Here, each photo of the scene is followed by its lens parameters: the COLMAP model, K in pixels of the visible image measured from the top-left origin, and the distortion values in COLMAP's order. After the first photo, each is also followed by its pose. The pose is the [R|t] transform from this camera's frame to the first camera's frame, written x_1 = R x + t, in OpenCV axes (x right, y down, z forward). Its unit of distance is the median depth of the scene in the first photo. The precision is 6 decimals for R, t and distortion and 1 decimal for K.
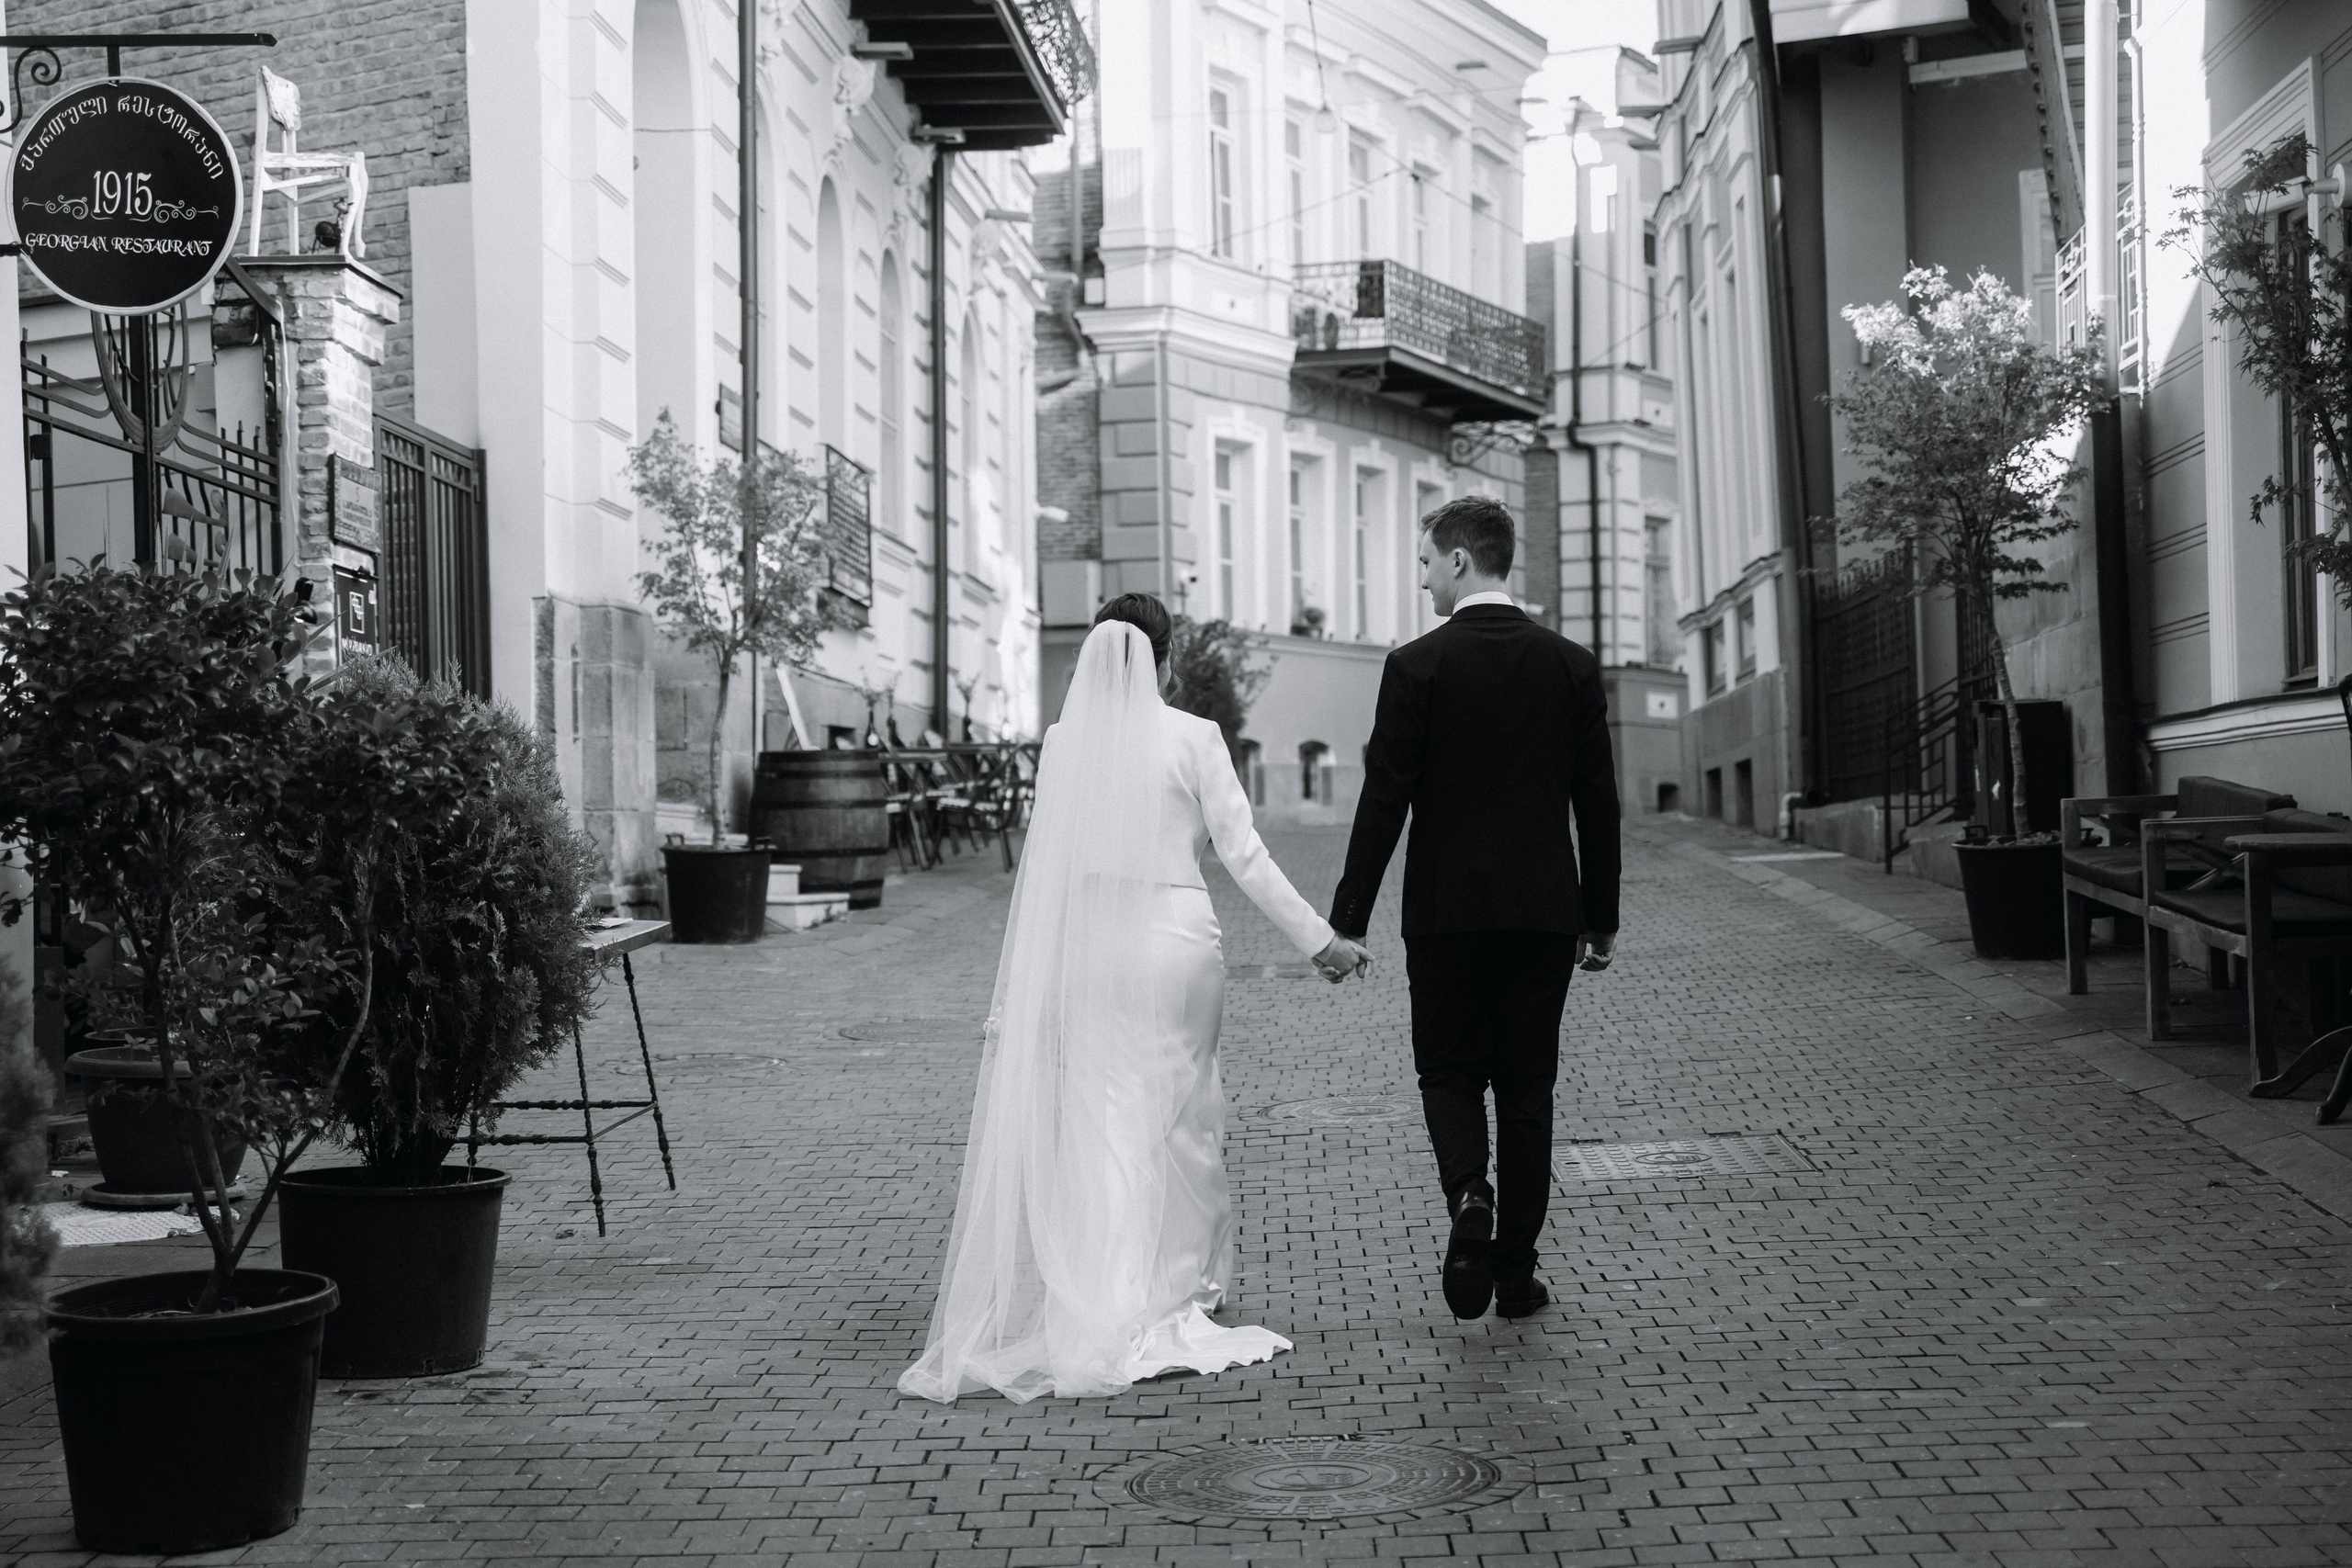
lens RADIAL K [[3659.2, 0, 1176.0], [0, 3659.2, 784.0], [0, 0, 1]] dist [0.307745, -0.005129]
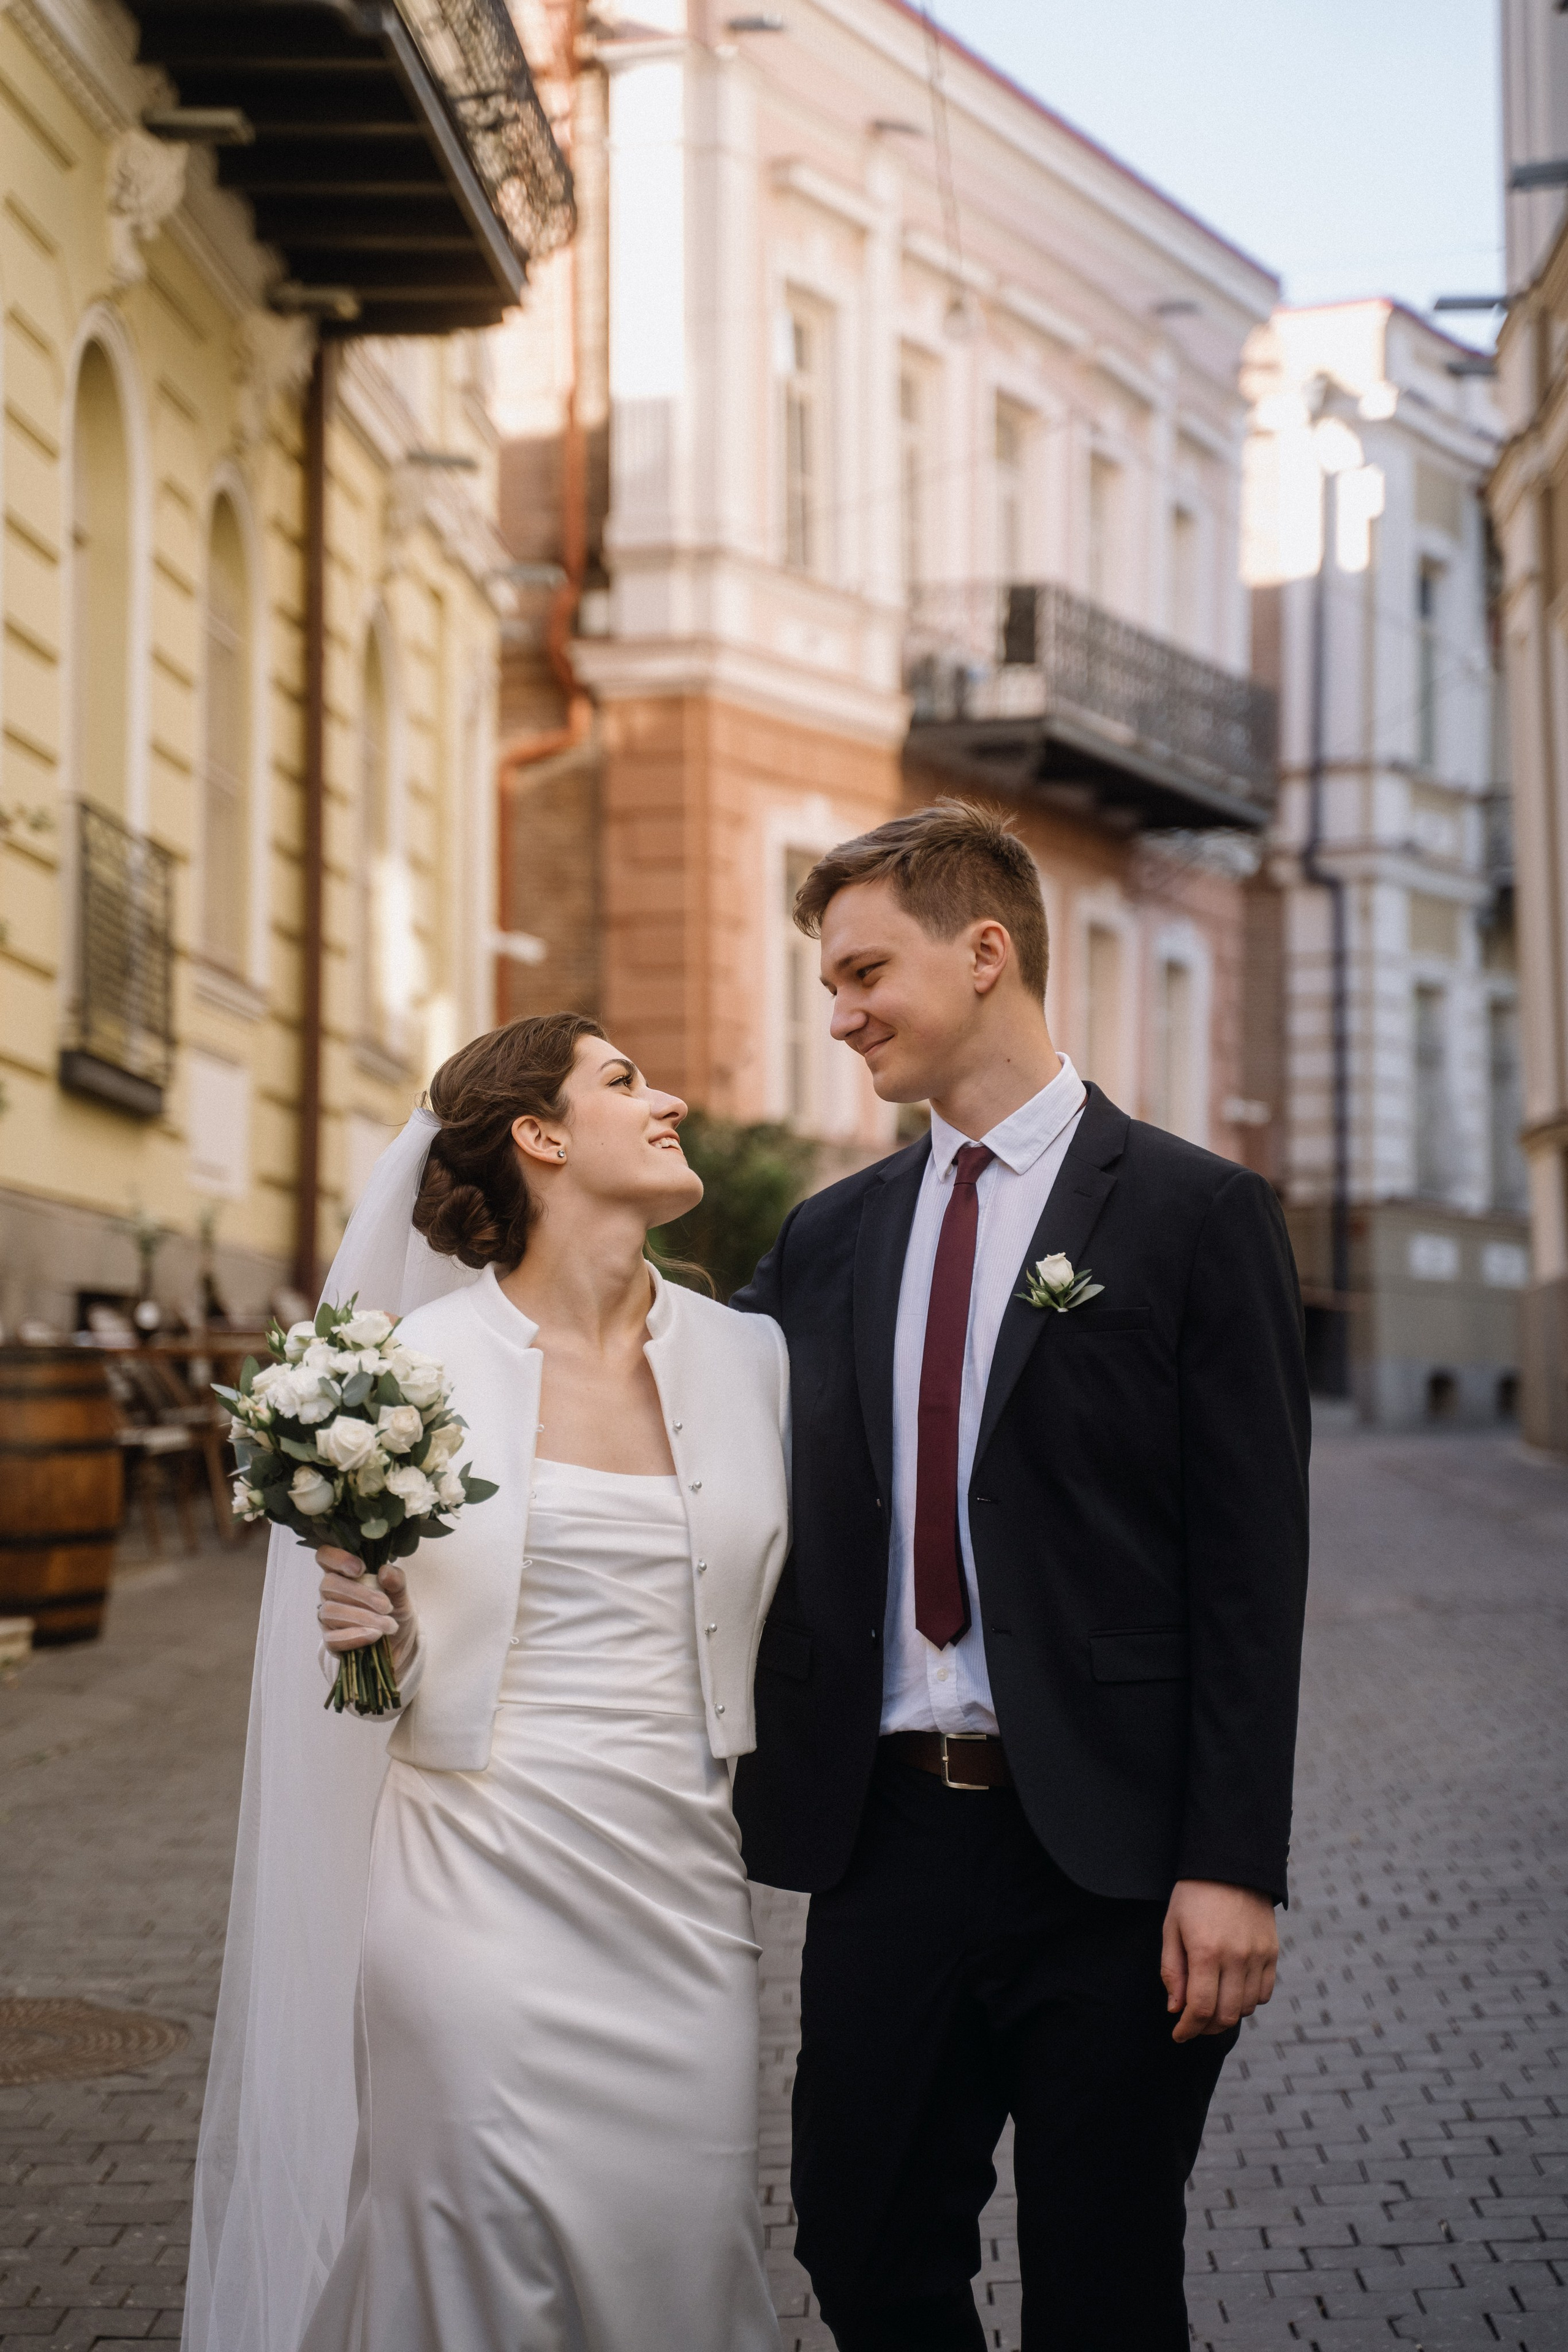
lens RADIAL K [[4745.9, 0, 784.0], [0, 4745.9, 1176.0], [0, 0, 1]] dist [0.694761, 0.034048]
pose [[0.999842, 0.016370, 0.006970, 0.007117], [-0.016123, 0.999290, -0.034066, -0.006631], [-0.007523, 0.033949, 0.999395, 0.170694]]
